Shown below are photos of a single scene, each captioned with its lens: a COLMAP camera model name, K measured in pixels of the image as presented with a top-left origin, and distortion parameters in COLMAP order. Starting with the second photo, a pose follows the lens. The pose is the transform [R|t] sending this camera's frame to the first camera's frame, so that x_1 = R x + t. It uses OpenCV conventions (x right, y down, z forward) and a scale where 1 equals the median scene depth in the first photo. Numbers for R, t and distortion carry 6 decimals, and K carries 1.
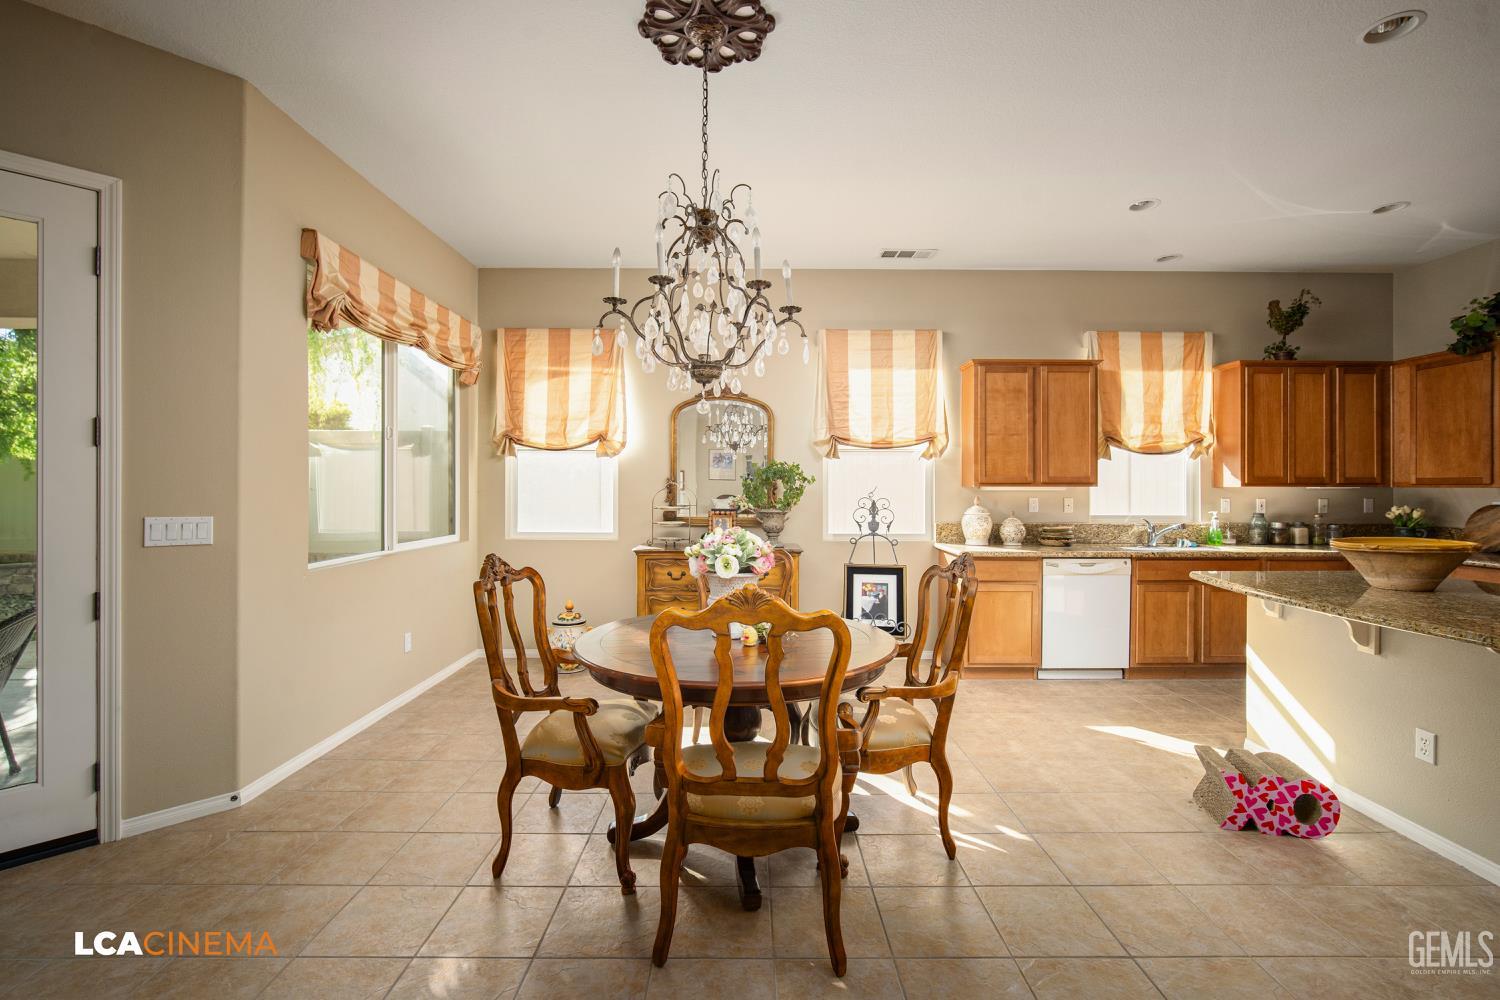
lens RADIAL K [[603.3, 0, 760.9], [0, 603.3, 492.0], [0, 0, 1]] dist [-0.006486, -0.000579]
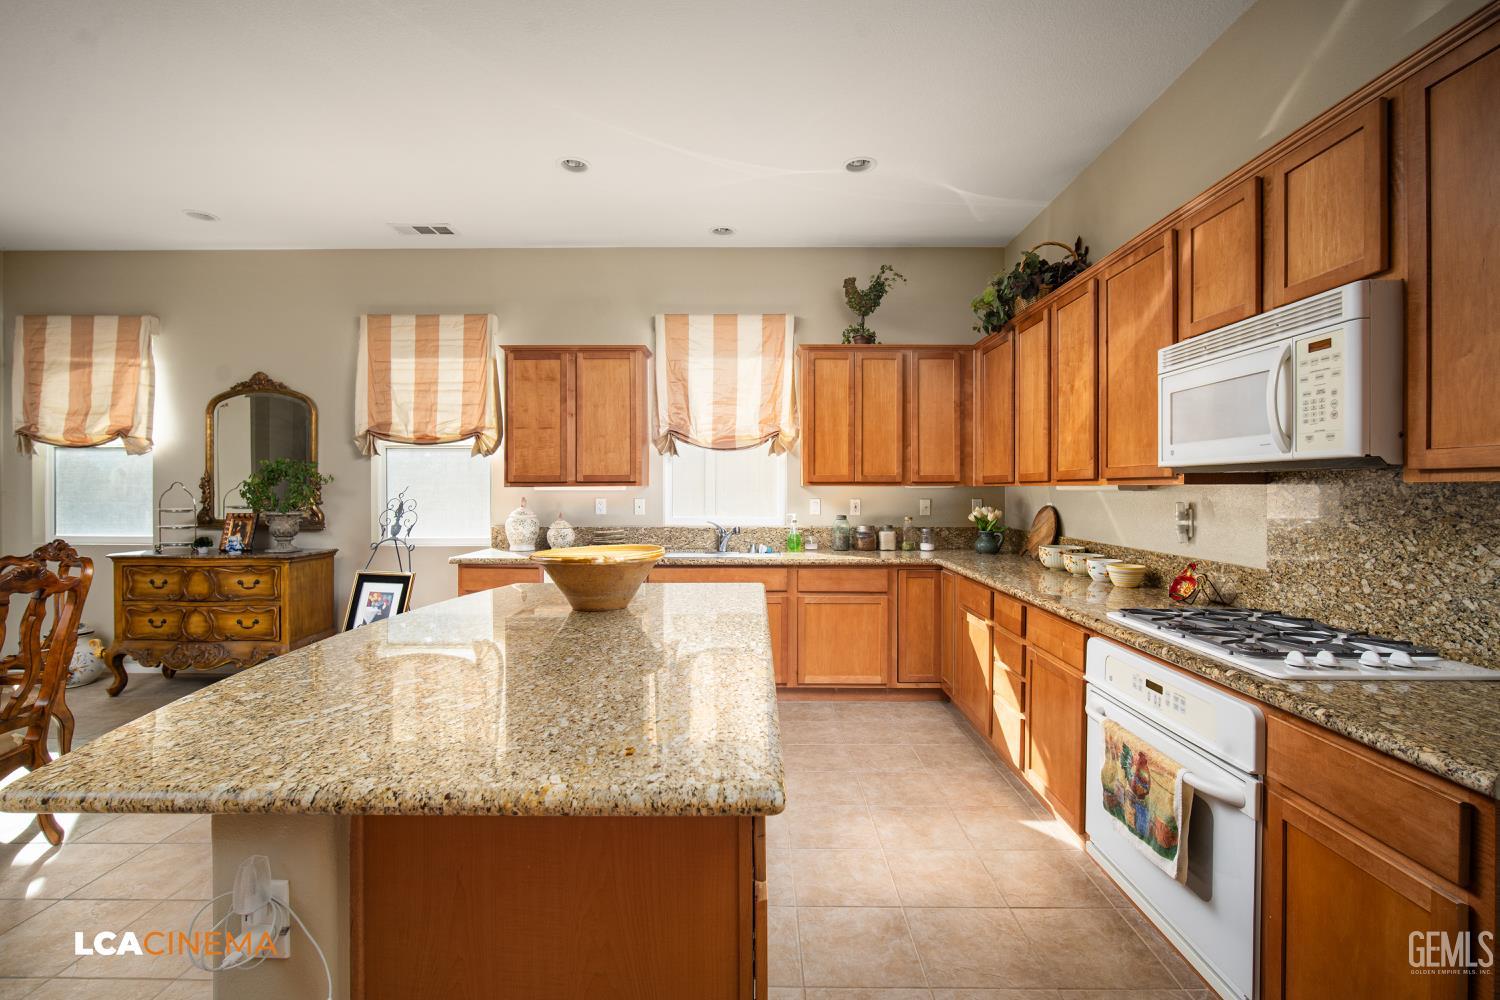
lens RADIAL K [[660.1, 0, 747.3], [0, 660.1, 495.5], [0, 0, 1]] dist [-0.008558, -0.000228]
pose [[0.999935, -0.001526, -0.011306, 0.701840], [0.001570, 0.999991, 0.003872, 0.001672], [0.011300, -0.003889, 0.999929, 0.011930]]
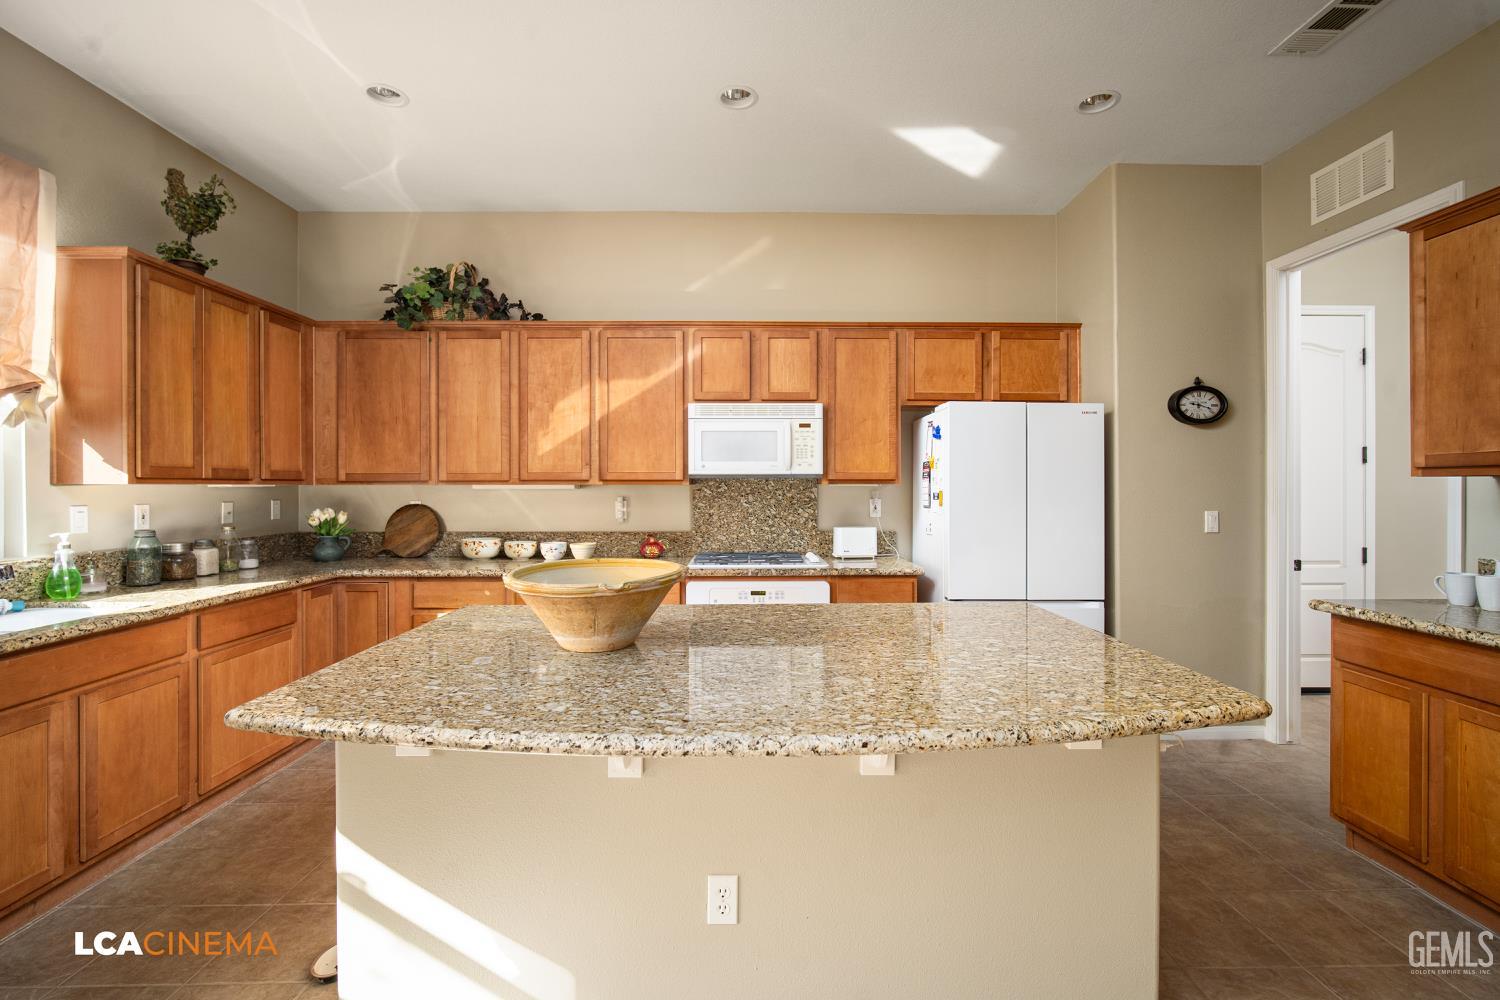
lens RADIAL K [[660.1, 0, 771.8], [0, 660.1, 482.2], [0, 0, 1]] dist [-0.008558, -0.000228]
pose [[-0.034243, 0.004388, 0.999404, 0.187987], [0.007418, 0.999964, -0.004136, -0.003045], [-0.999386, 0.007272, -0.034274, 0.429322]]
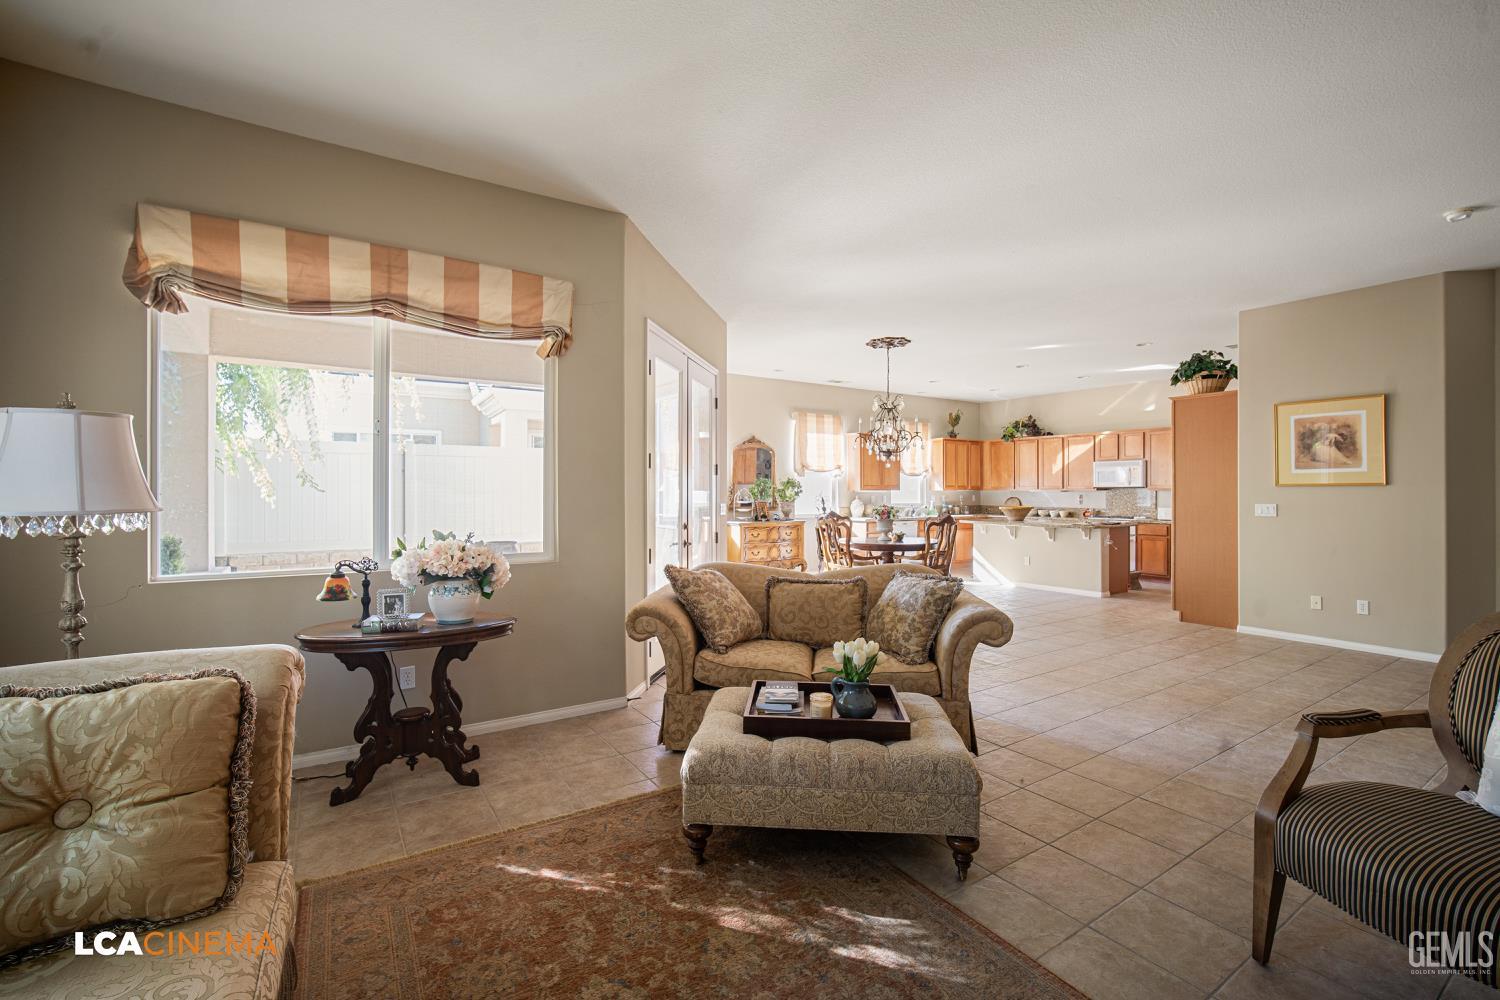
lens RADIAL K [[660.1, 0, 745.5], [0, 660.1, 494.4], [0, 0, 1]] dist [-0.008558, -0.000228]
pose [[0.837463, -0.002705, 0.546487, -1.249875], [0.003074, 0.999995, 0.000240, 0.004292], [-0.546485, 0.001479, 0.837468, -0.744563]]
